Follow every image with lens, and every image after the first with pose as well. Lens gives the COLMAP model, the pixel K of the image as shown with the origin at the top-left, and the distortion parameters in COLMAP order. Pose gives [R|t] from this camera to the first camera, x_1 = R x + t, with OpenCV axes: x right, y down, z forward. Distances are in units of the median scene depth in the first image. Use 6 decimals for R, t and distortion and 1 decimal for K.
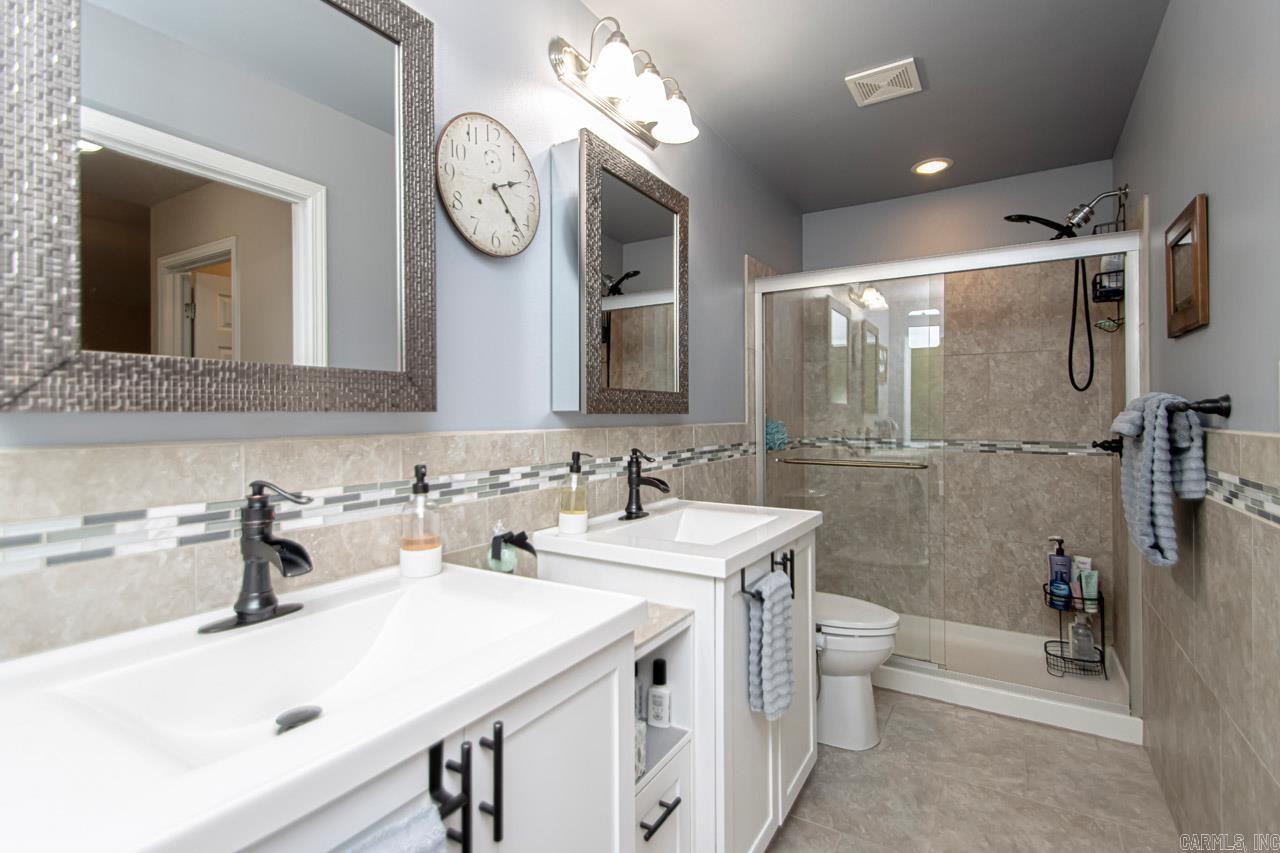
lens RADIAL K [[593.7, 0, 638.5], [0, 593.7, 423.5], [0, 0, 1]] dist [0.002161, -0.000185]
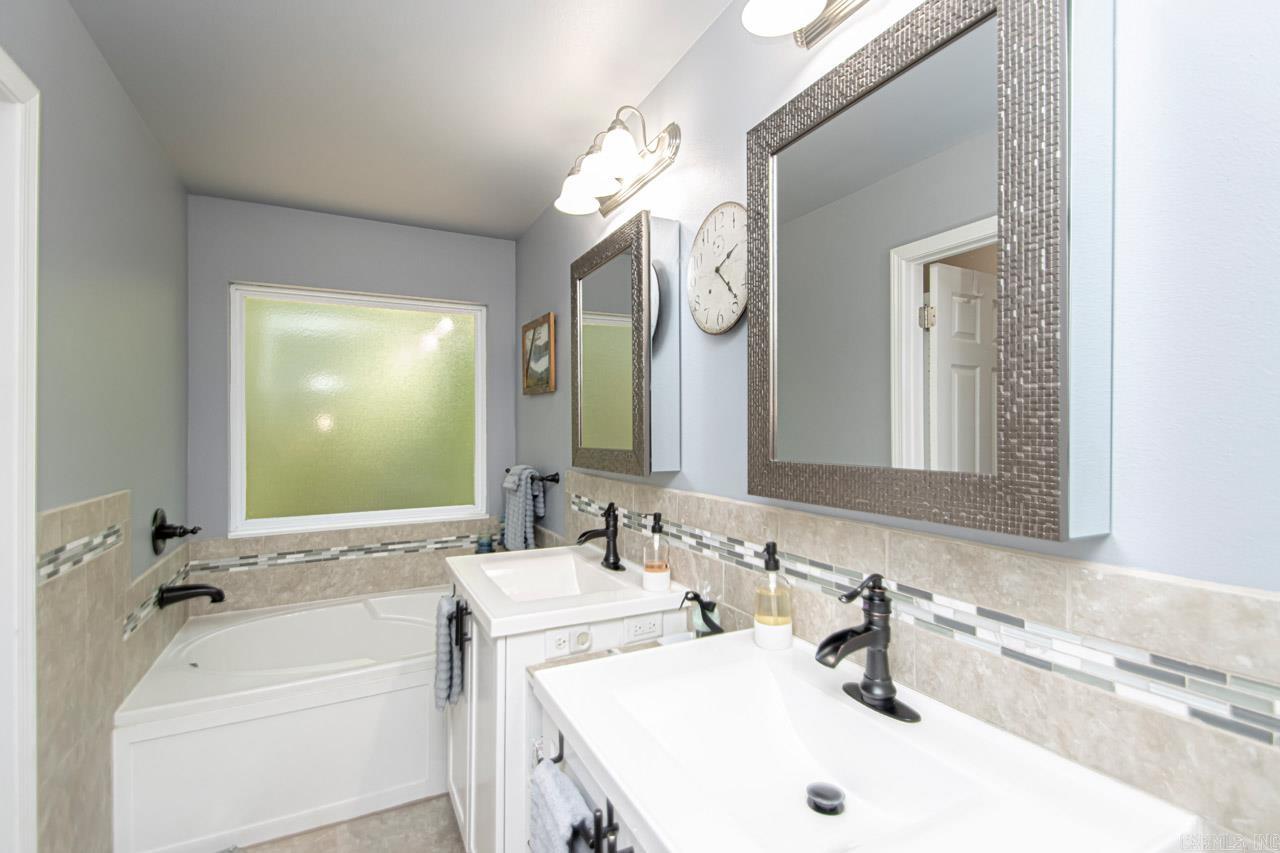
lens RADIAL K [[593.7, 0, 638.5], [0, 593.7, 423.5], [0, 0, 1]] dist [0.002161, -0.000185]
pose [[-0.530573, 0.000153, -0.847639, 0.720067], [0.001486, 0.999999, -0.000750, -0.119919], [0.847638, -0.001657, -0.530572, 1.416485]]
